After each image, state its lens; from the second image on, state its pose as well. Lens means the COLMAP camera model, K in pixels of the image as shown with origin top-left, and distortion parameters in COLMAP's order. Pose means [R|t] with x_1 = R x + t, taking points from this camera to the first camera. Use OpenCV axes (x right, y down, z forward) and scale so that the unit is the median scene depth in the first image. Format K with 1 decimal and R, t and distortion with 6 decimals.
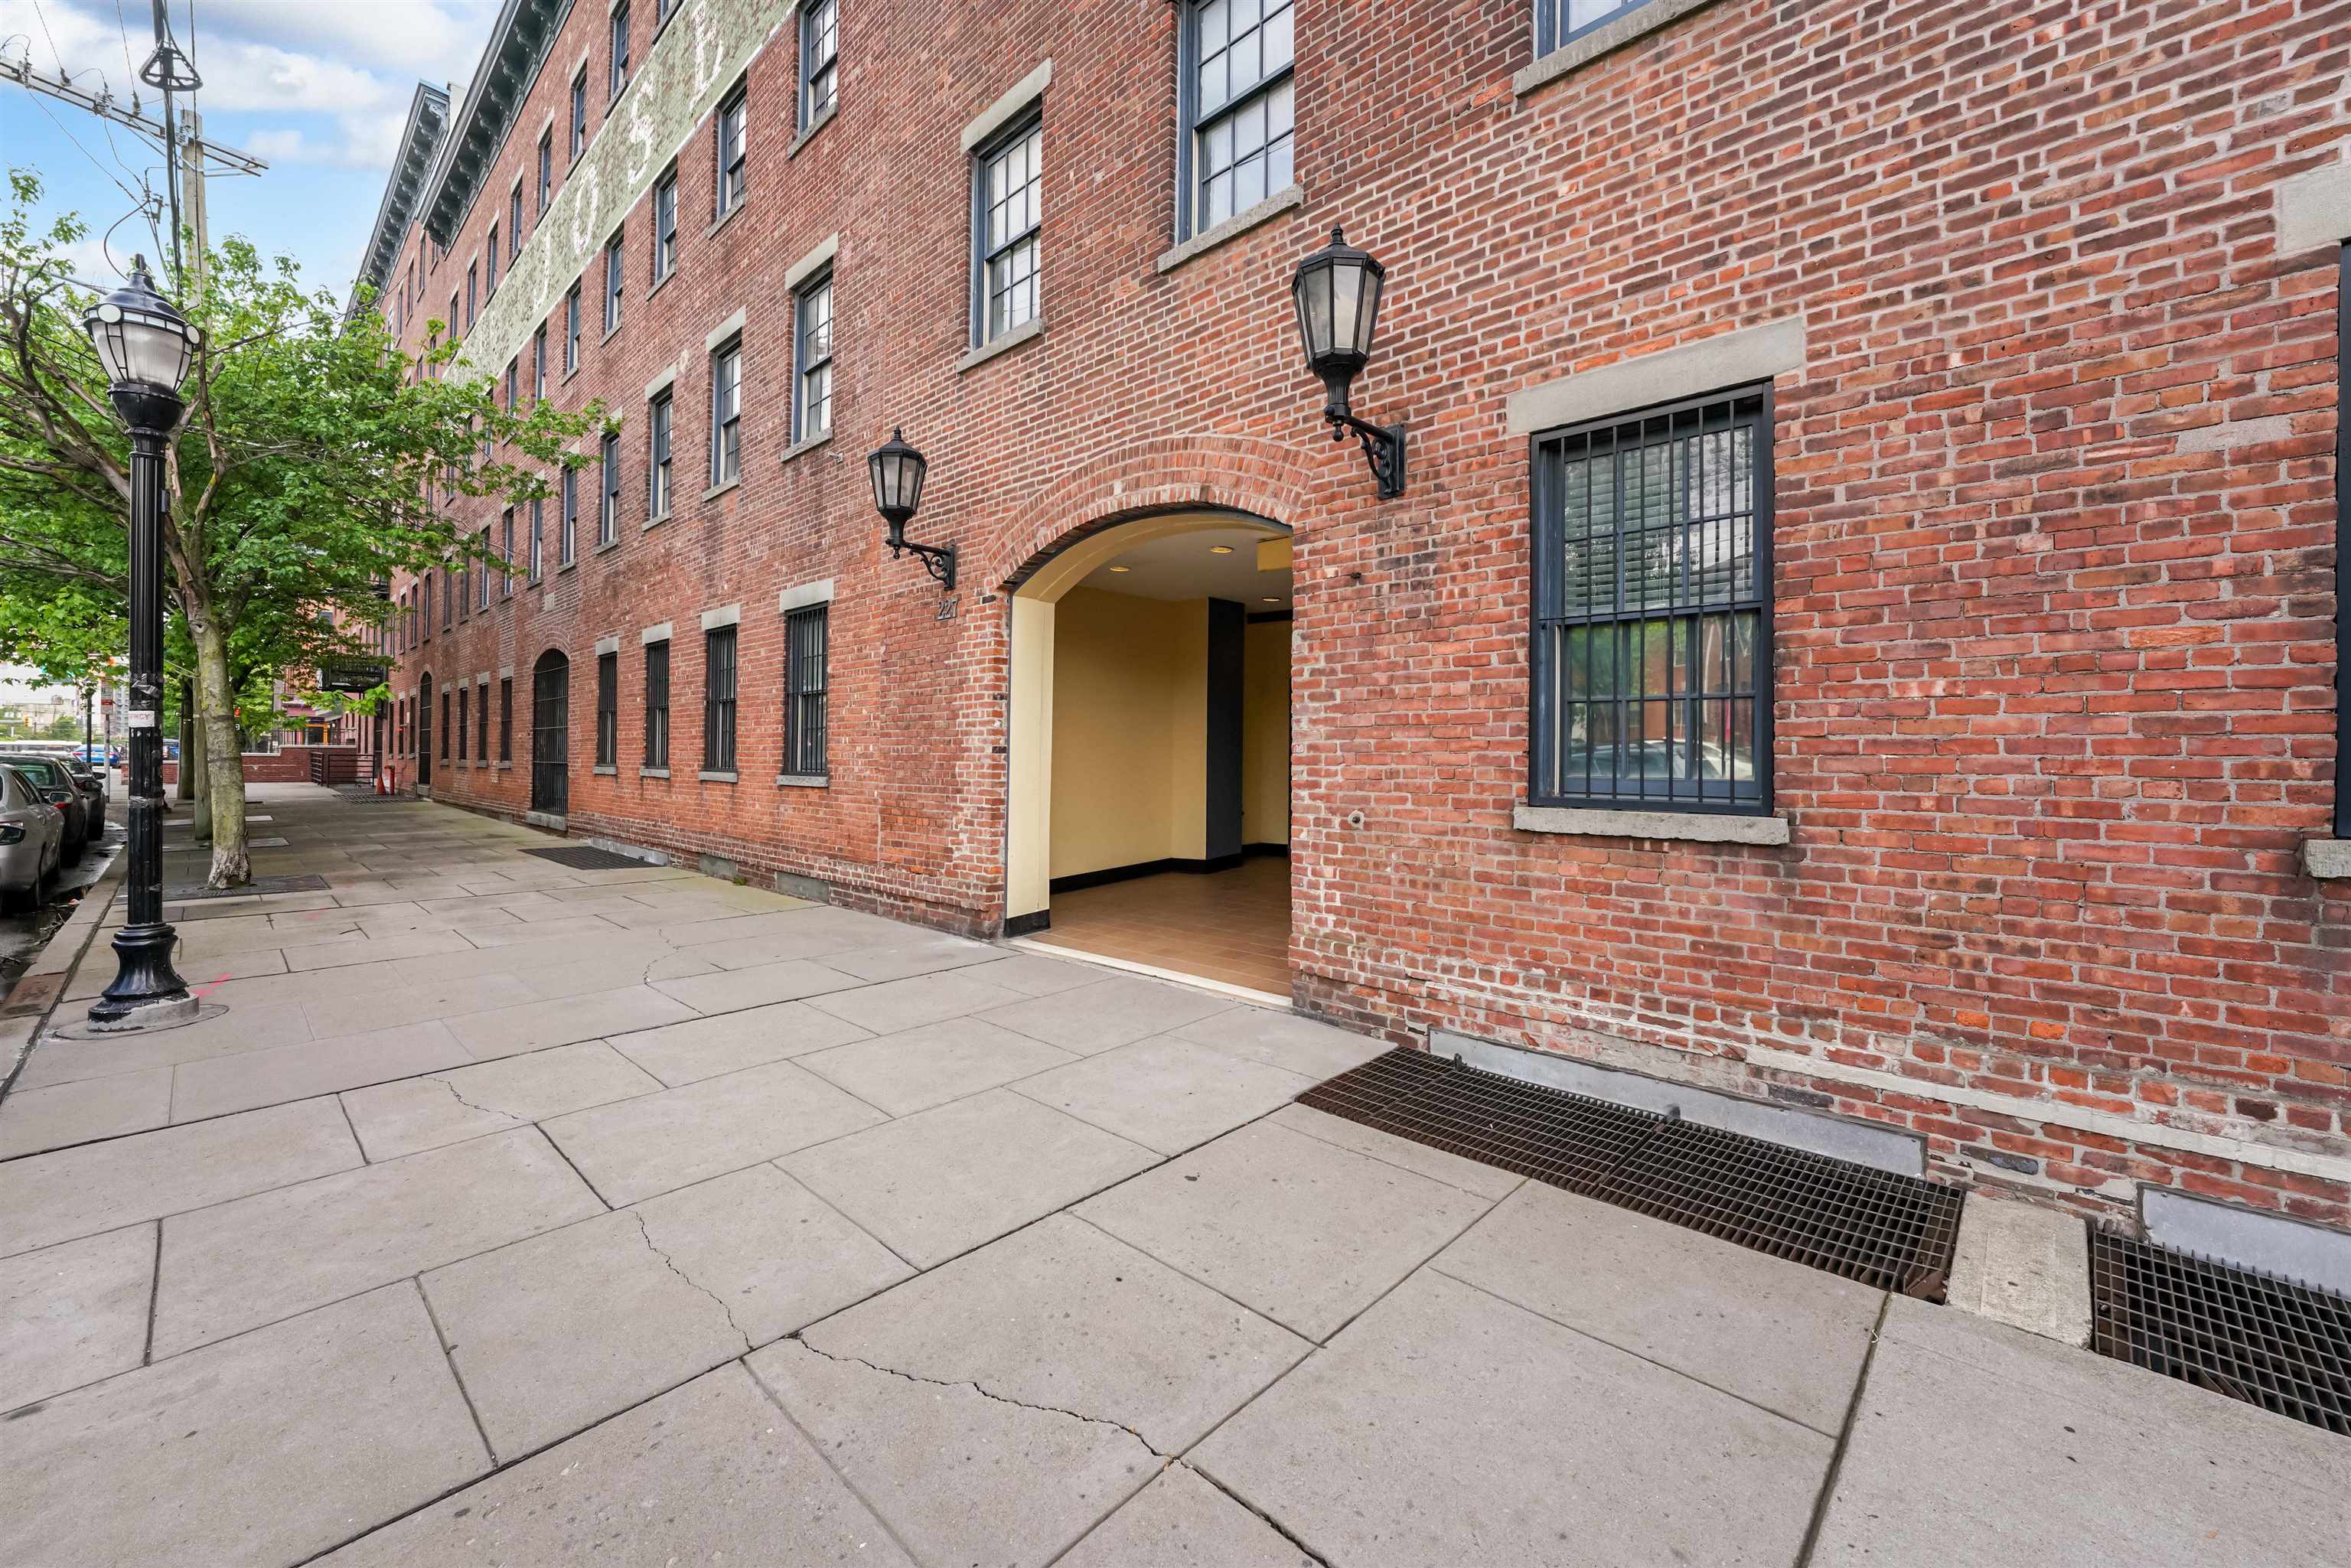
lens RADIAL K [[943.8, 0, 1180.5], [0, 943.8, 774.1], [0, 0, 1]] dist [-0.012200, 0.000169]
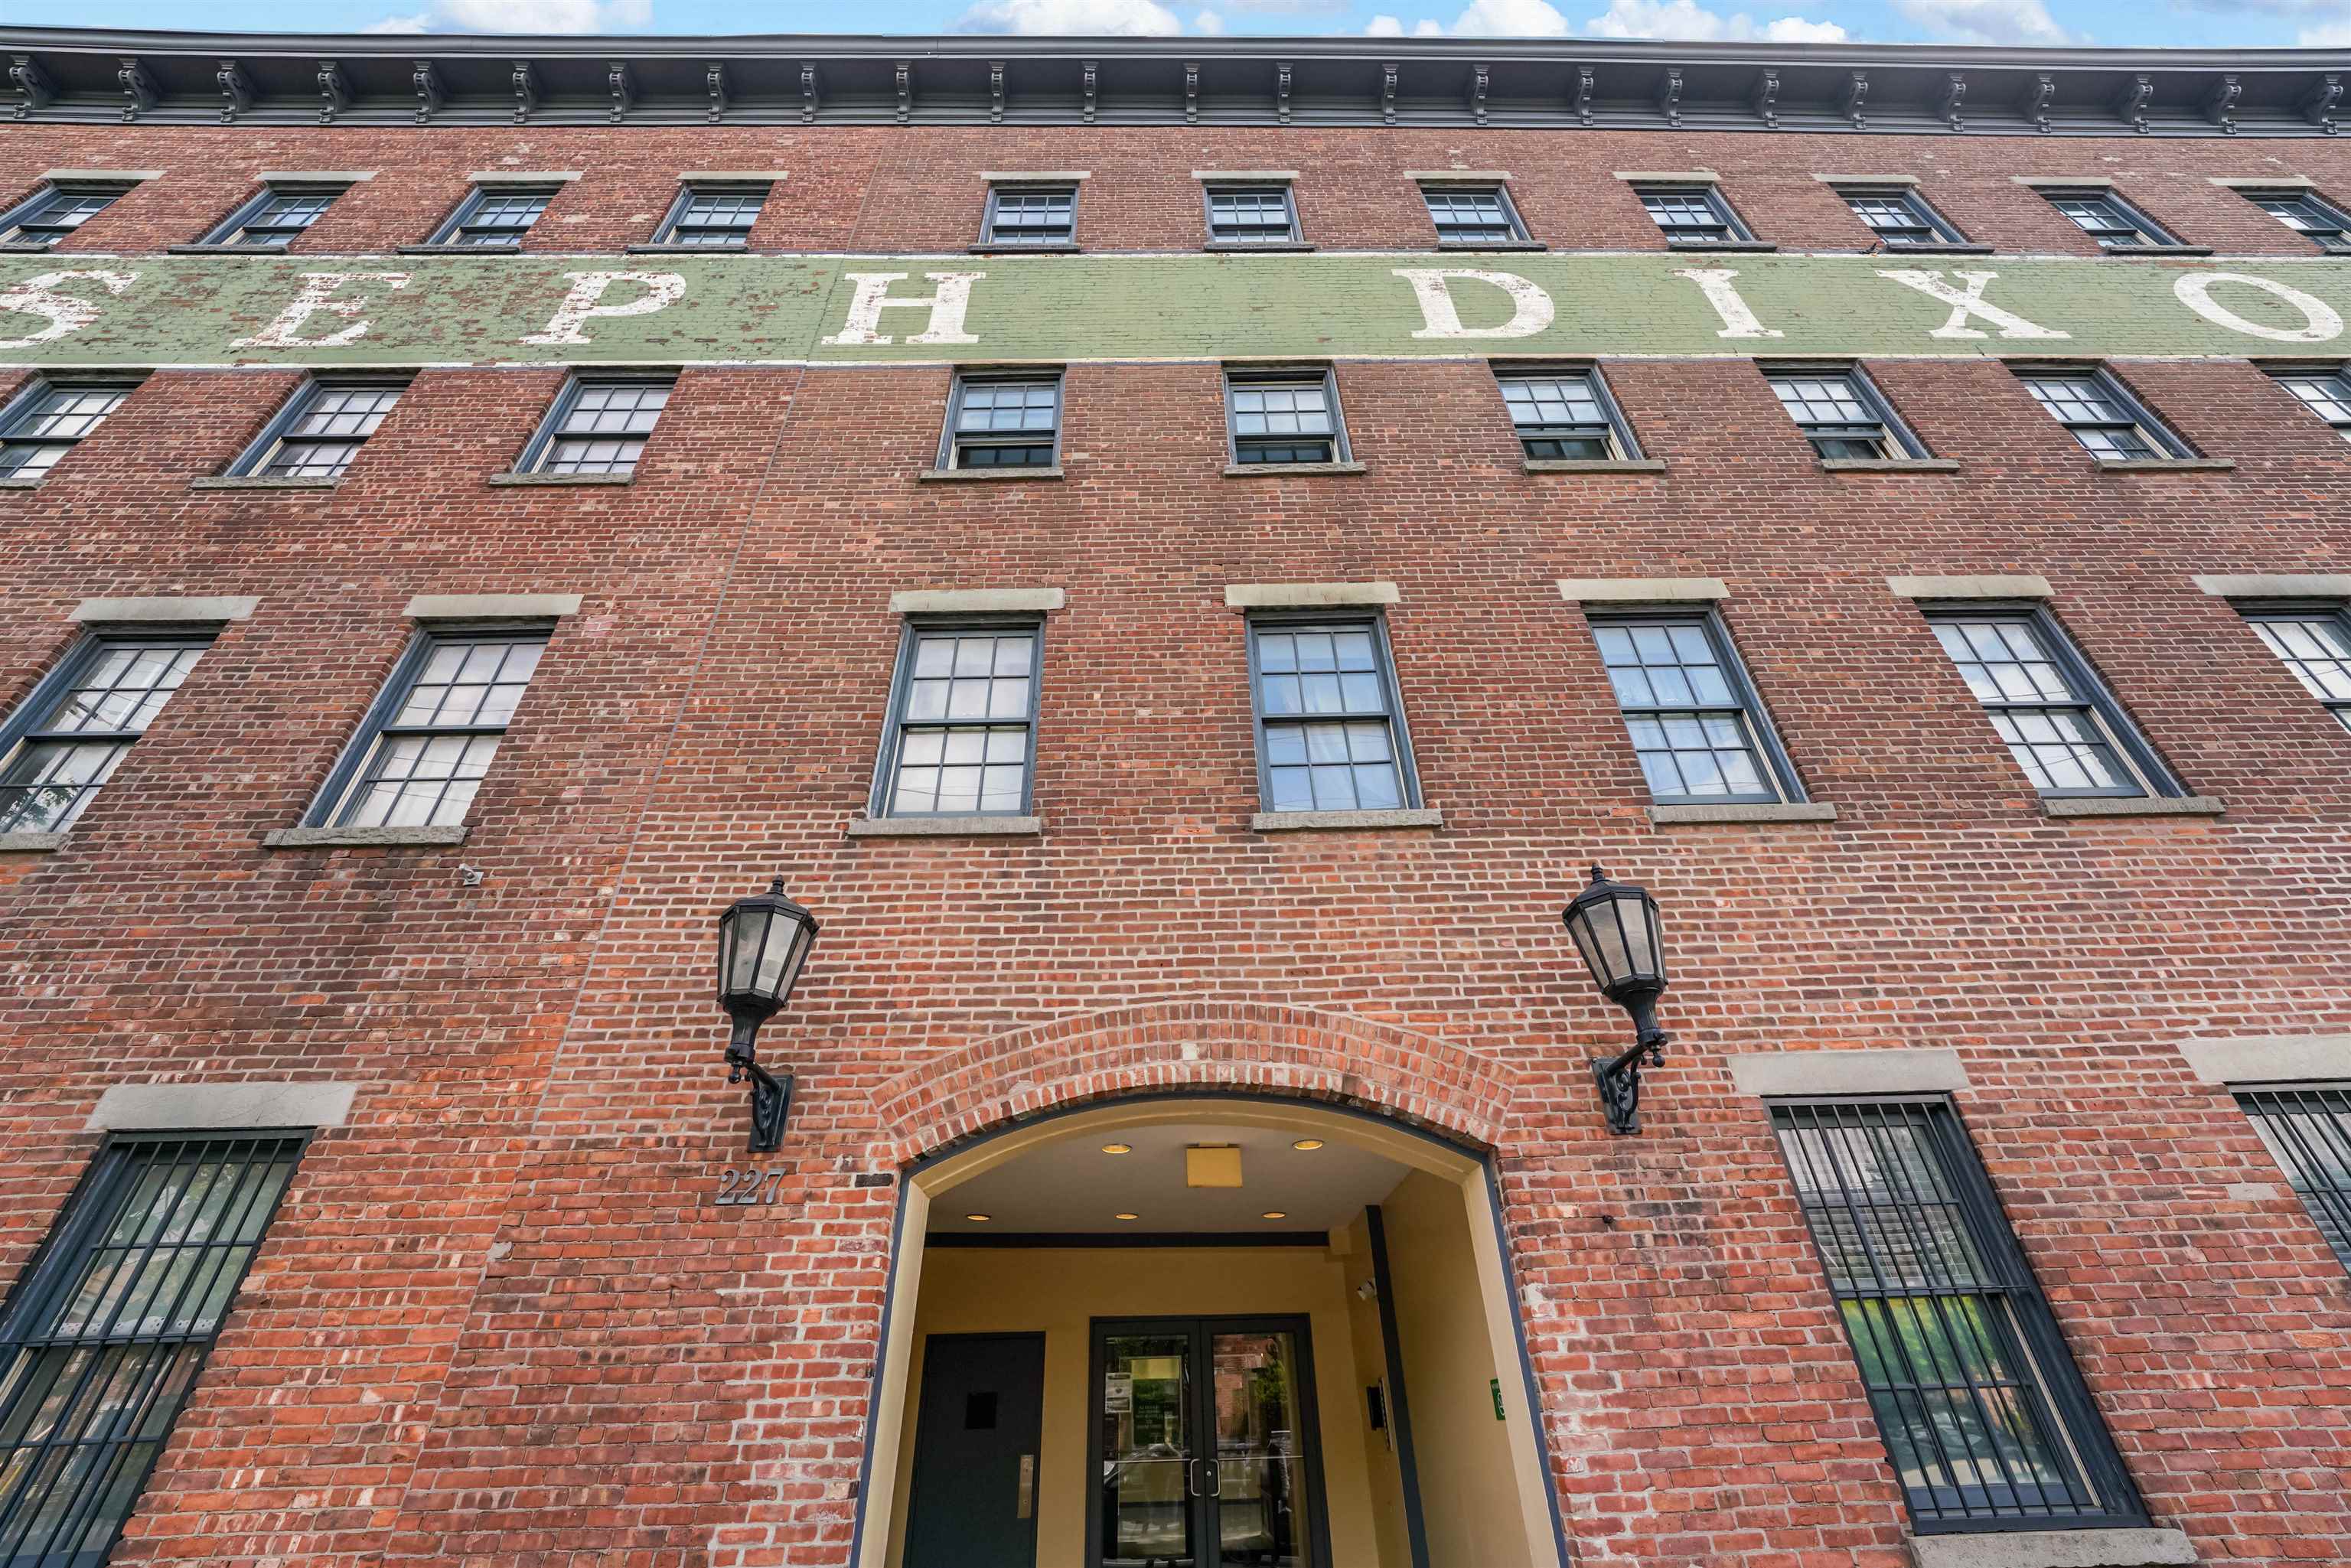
lens RADIAL K [[959.9, 0, 1168.8], [0, 959.9, 785.6], [0, 0, 1]] dist [-0.012946, 0.000423]
pose [[0.710692, 0.373150, 0.596386, -0.750217], [0.042690, 0.823300, -0.565999, -0.058448], [-0.702207, 0.427711, 0.569183, 0.600728]]
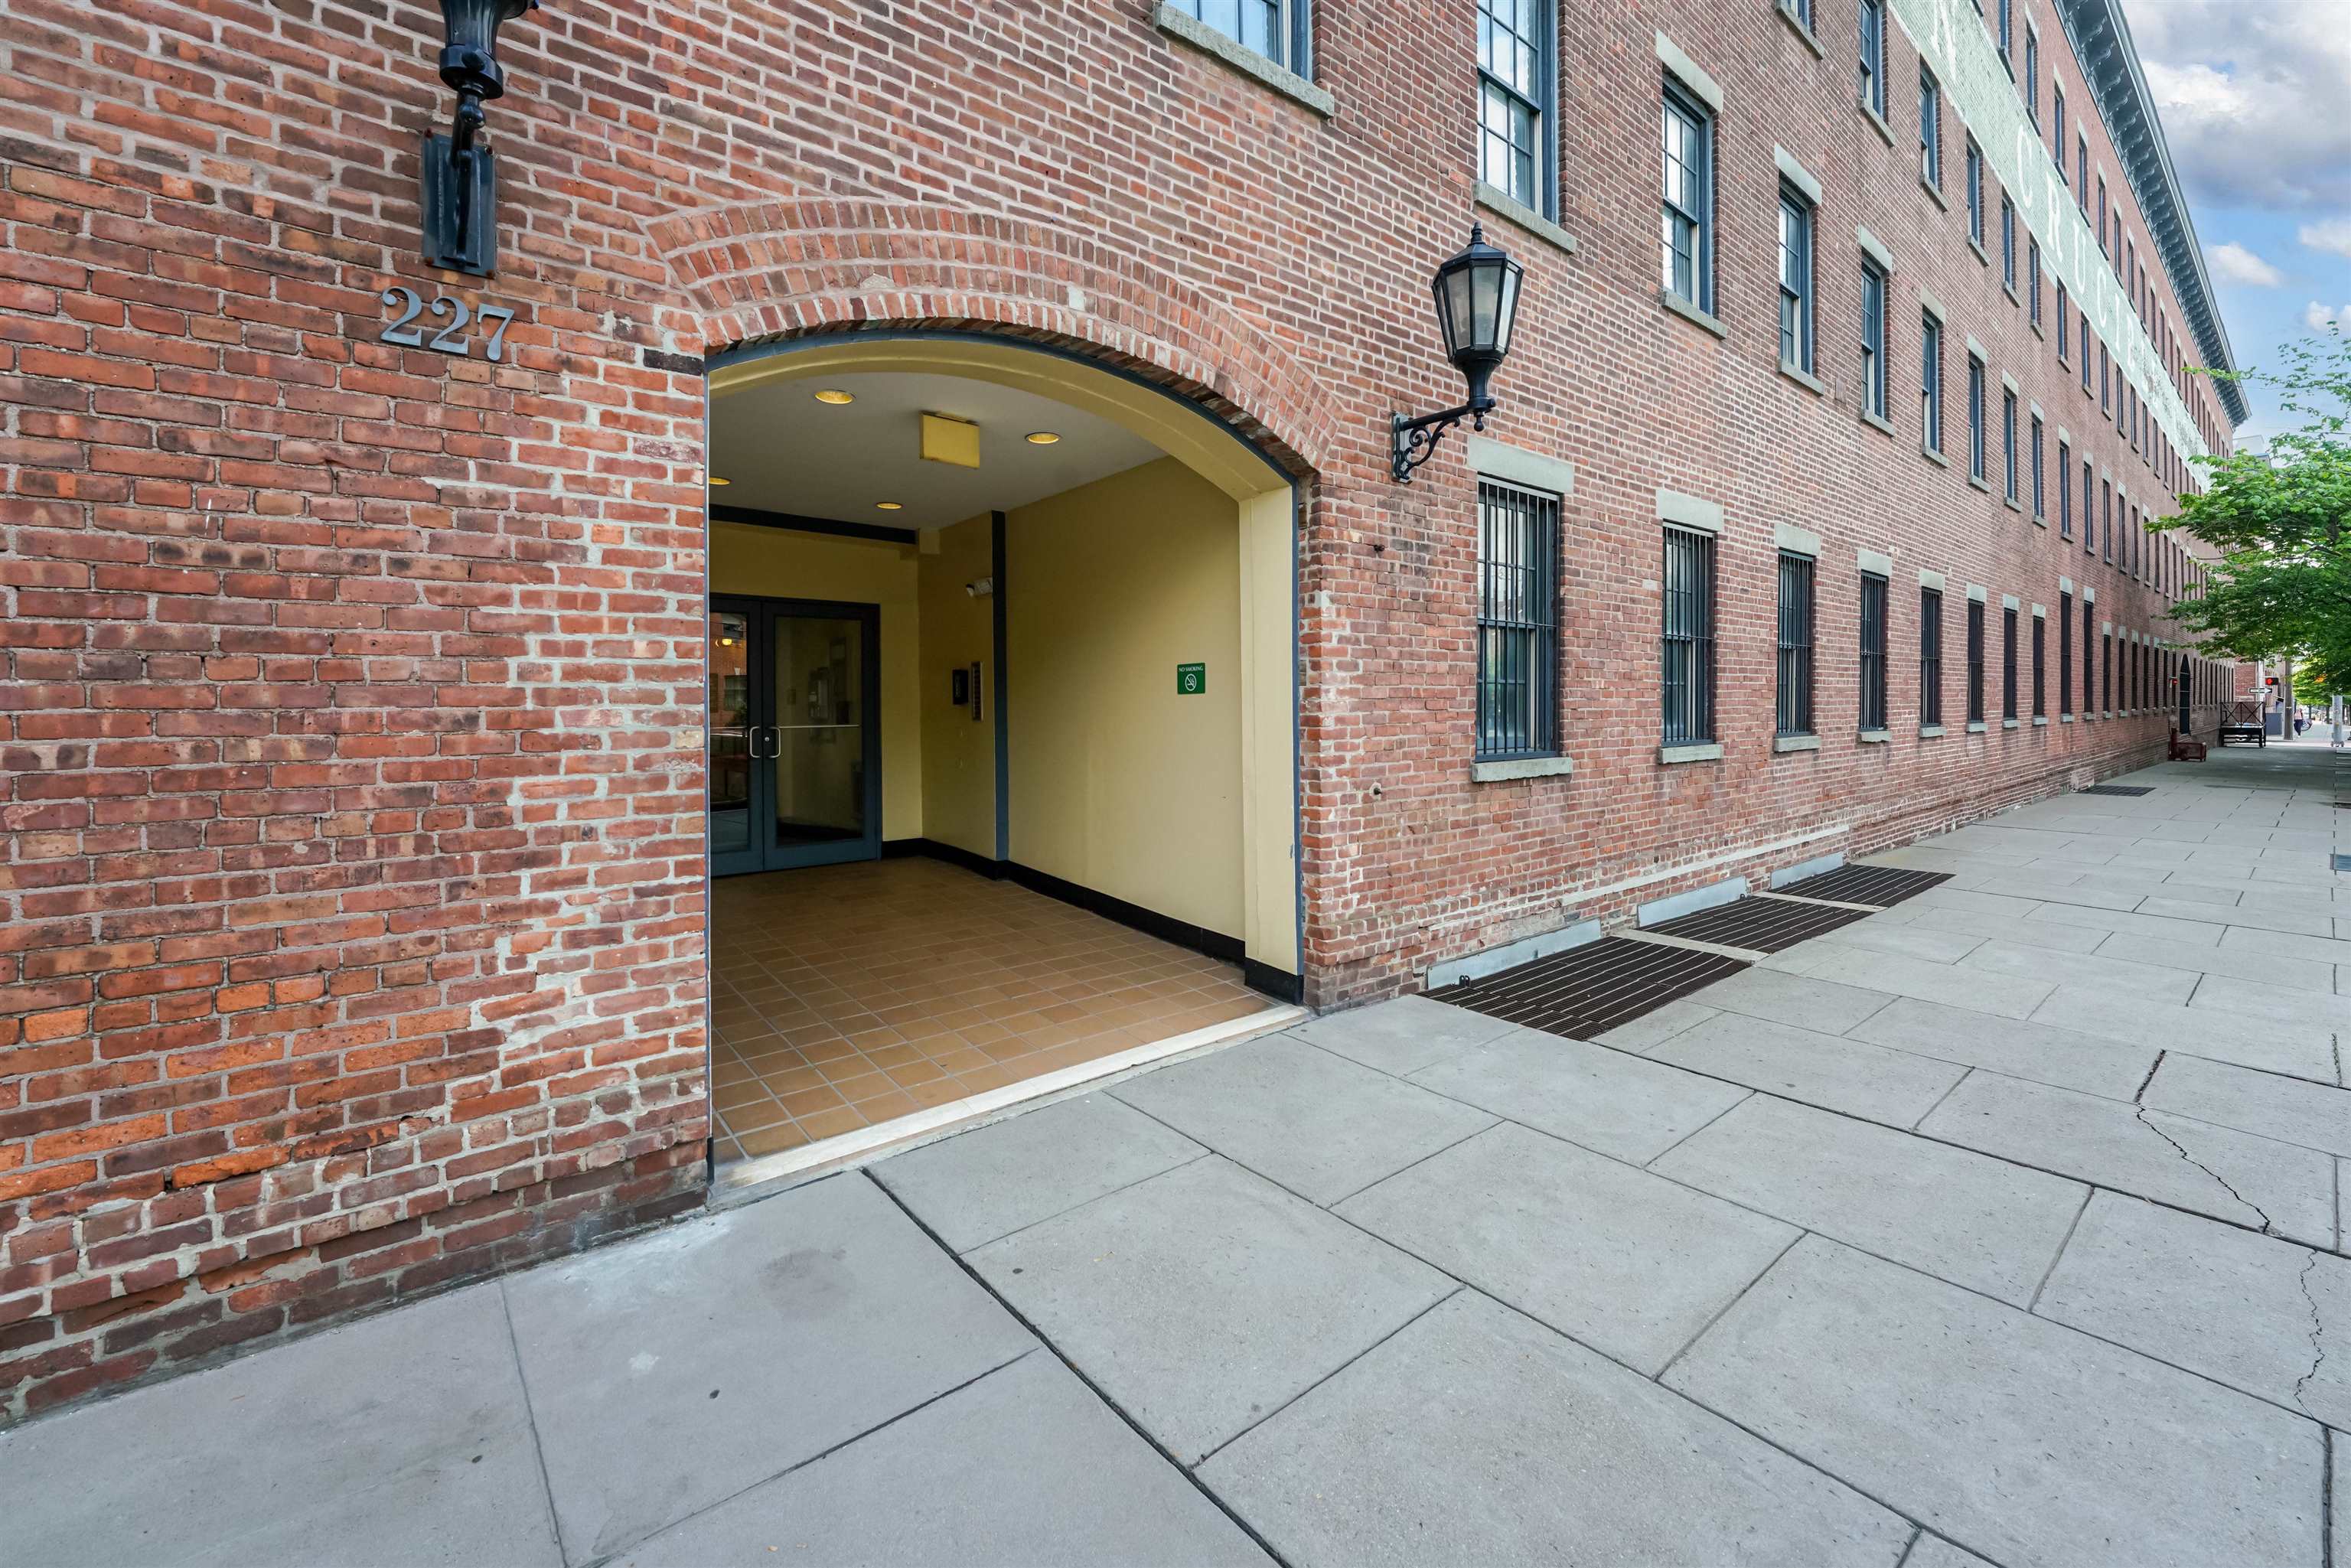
lens RADIAL K [[967.3, 0, 1192.3], [0, 967.3, 724.8], [0, 0, 1]] dist [-0.011676, 0.000474]
pose [[0.115290, -0.028501, 0.992923, -0.840782], [0.025880, 0.999335, 0.025680, -0.052853], [-0.992995, 0.022737, 0.115951, 1.056654]]
